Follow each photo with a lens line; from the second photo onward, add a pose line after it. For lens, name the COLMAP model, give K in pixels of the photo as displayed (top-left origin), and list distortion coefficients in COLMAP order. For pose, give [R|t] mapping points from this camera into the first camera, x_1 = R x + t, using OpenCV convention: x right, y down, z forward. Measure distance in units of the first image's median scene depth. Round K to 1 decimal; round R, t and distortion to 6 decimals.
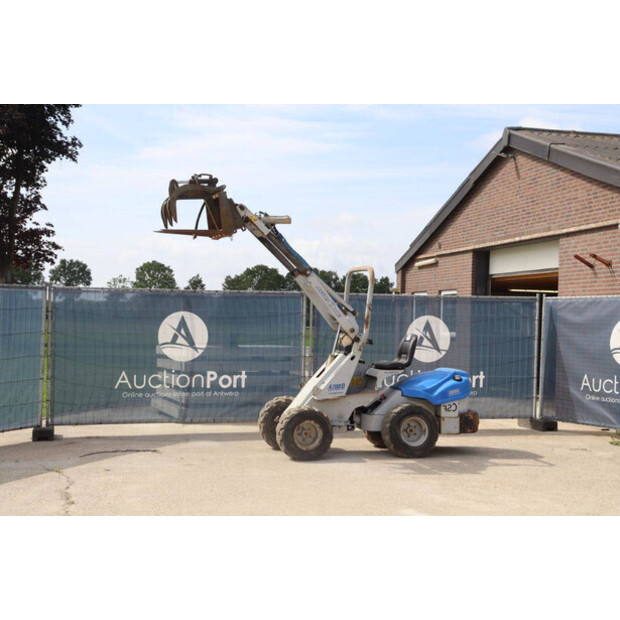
lens RADIAL K [[942.1, 0, 311.7], [0, 942.1, 309.0], [0, 0, 1]] dist [0.090046, 0.000000]
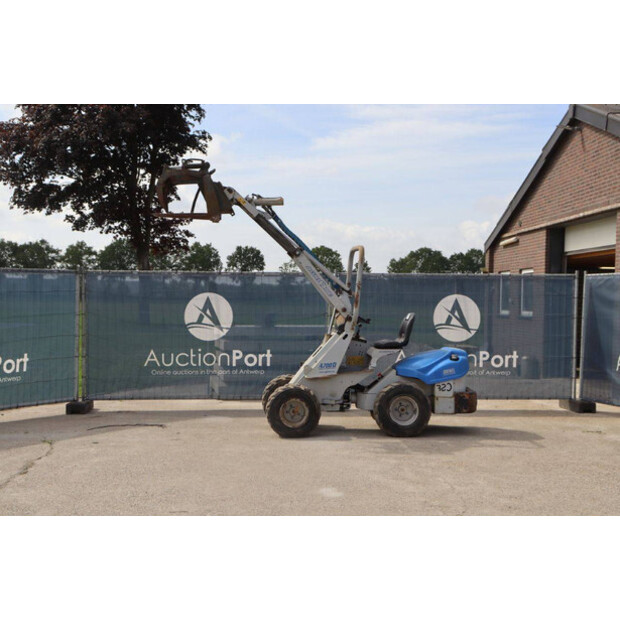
lens RADIAL K [[908.7, 0, 307.8], [0, 908.7, 311.2], [0, 0, 1]] dist [0.084207, 0.000000]
pose [[0.981728, -0.006259, -0.190187, 0.162415], [0.010444, 0.999725, 0.021008, 0.003081], [0.190003, -0.022610, 0.981523, 0.035234]]
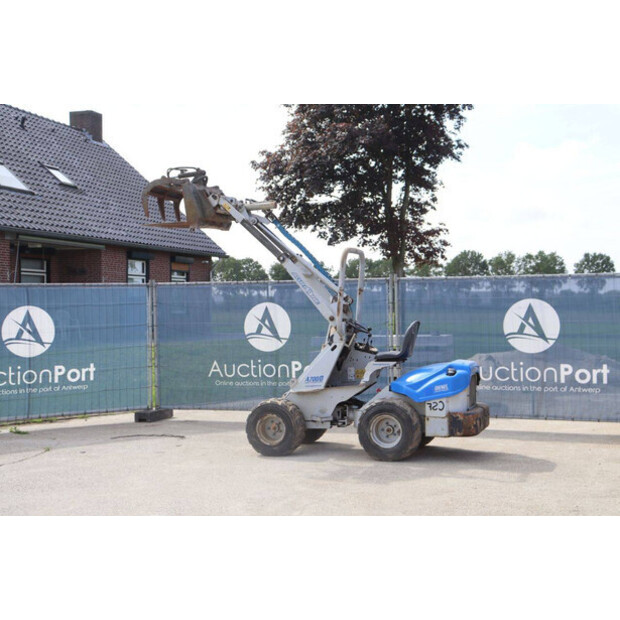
lens RADIAL K [[877.8, 0, 311.2], [0, 877.8, 310.3], [0, 0, 1]] dist [0.063216, 0.000000]
pose [[0.832822, -0.024334, -0.553006, 0.429378], [0.030042, 0.999548, 0.001259, 0.011279], [0.552726, -0.017662, 0.833176, 0.235156]]
